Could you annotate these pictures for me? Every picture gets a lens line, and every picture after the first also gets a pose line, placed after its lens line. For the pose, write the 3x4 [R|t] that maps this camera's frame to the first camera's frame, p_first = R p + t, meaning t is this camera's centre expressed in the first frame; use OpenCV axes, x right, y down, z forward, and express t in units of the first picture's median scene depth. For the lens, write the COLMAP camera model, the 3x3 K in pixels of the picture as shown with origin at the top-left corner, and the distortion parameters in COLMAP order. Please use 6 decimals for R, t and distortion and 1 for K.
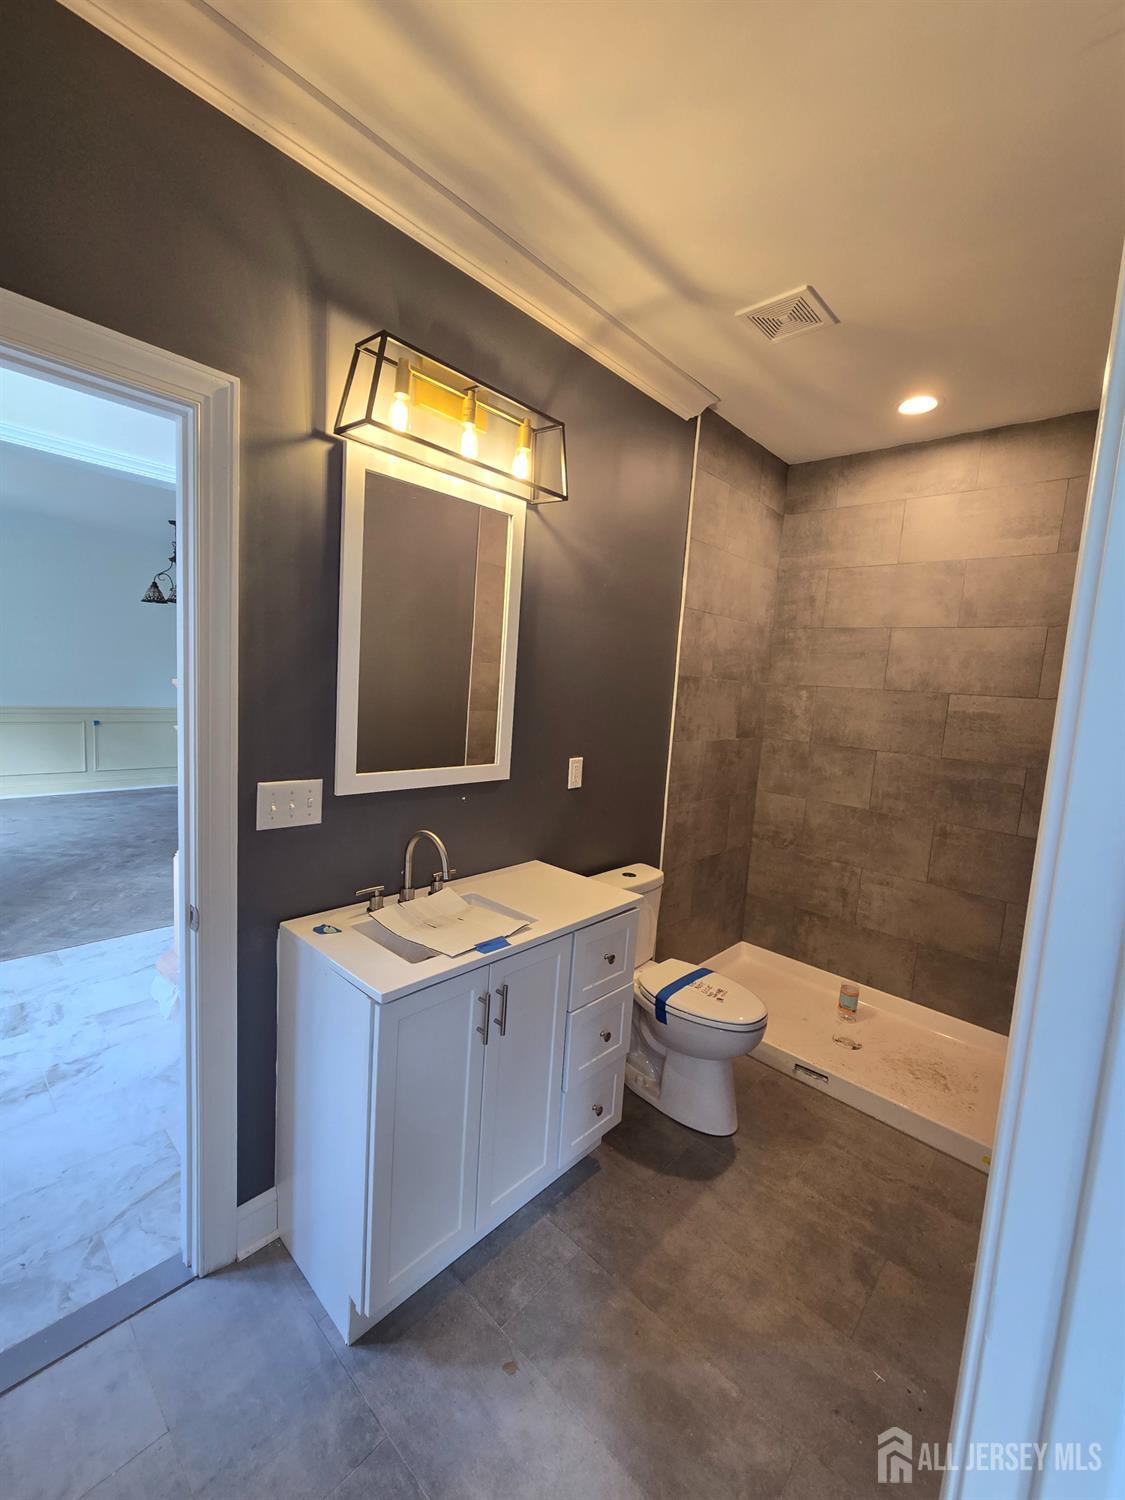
lens RADIAL K [[619.3, 0, 557.5], [0, 619.3, 750.2], [0, 0, 1]] dist [-0.000891, 0.001566]
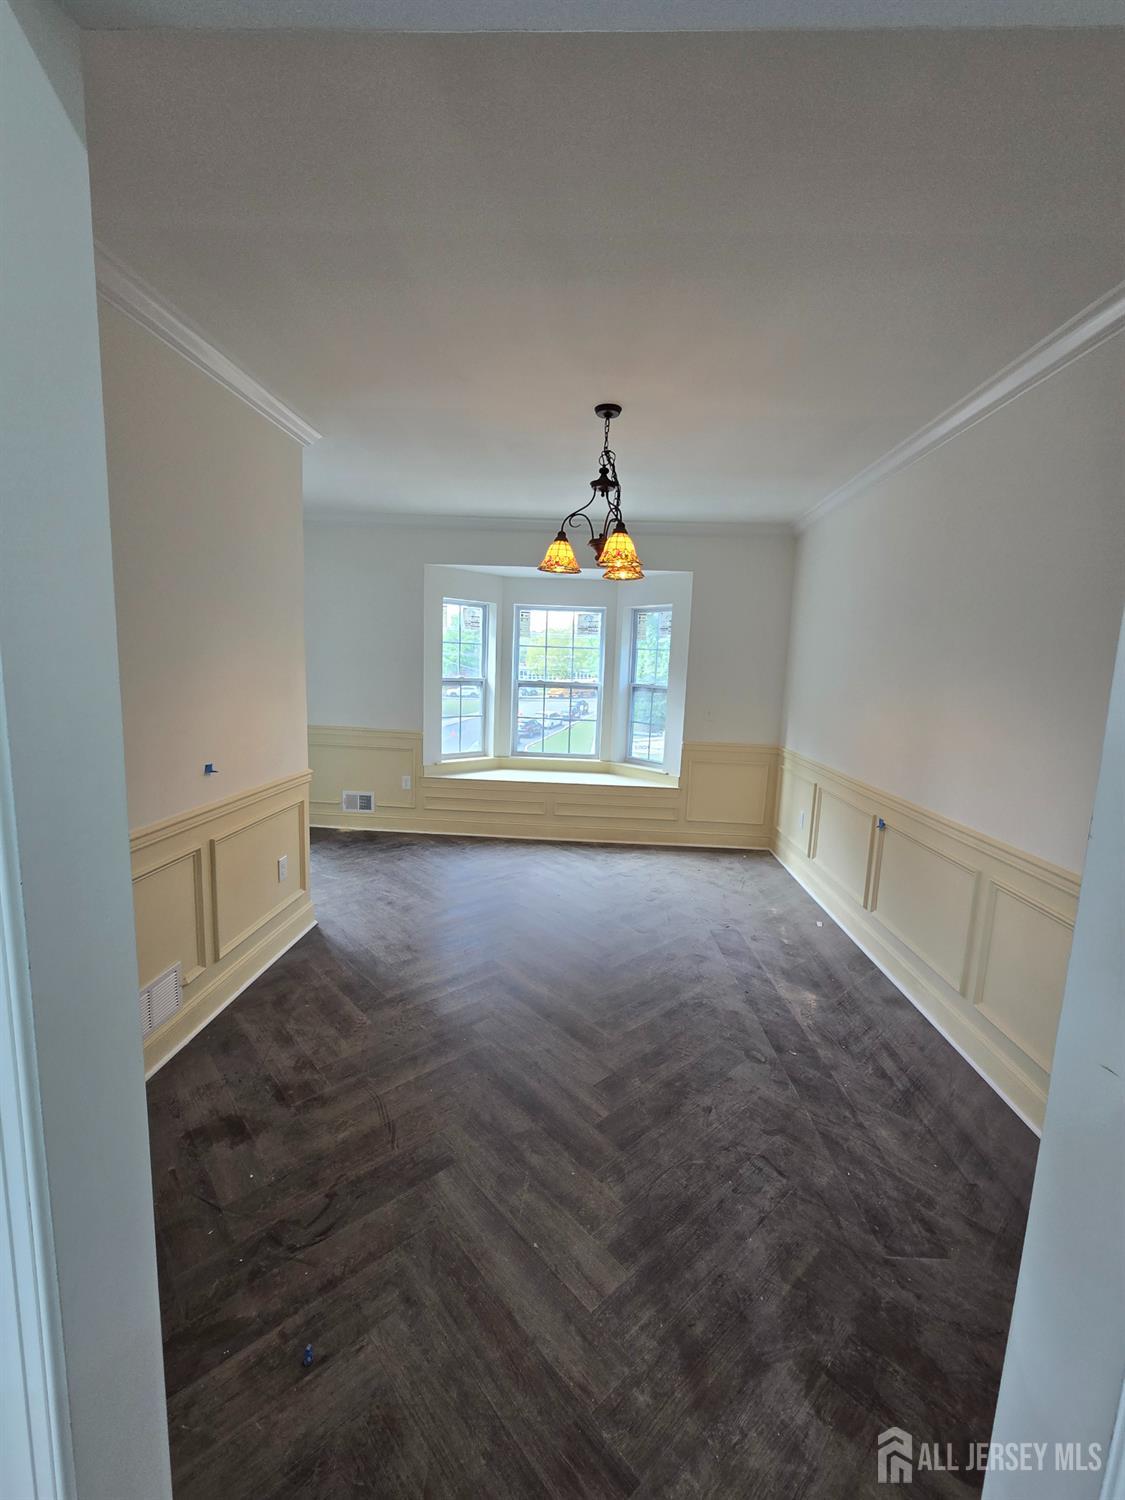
lens RADIAL K [[619.3, 0, 557.5], [0, 619.3, 750.2], [0, 0, 1]] dist [-0.000891, 0.001566]
pose [[-0.763632, -0.000672, -0.645651, -0.314556], [-0.154067, 0.971302, 0.181209, -0.233345], [0.627000, 0.237850, -0.741821, 1.794203]]
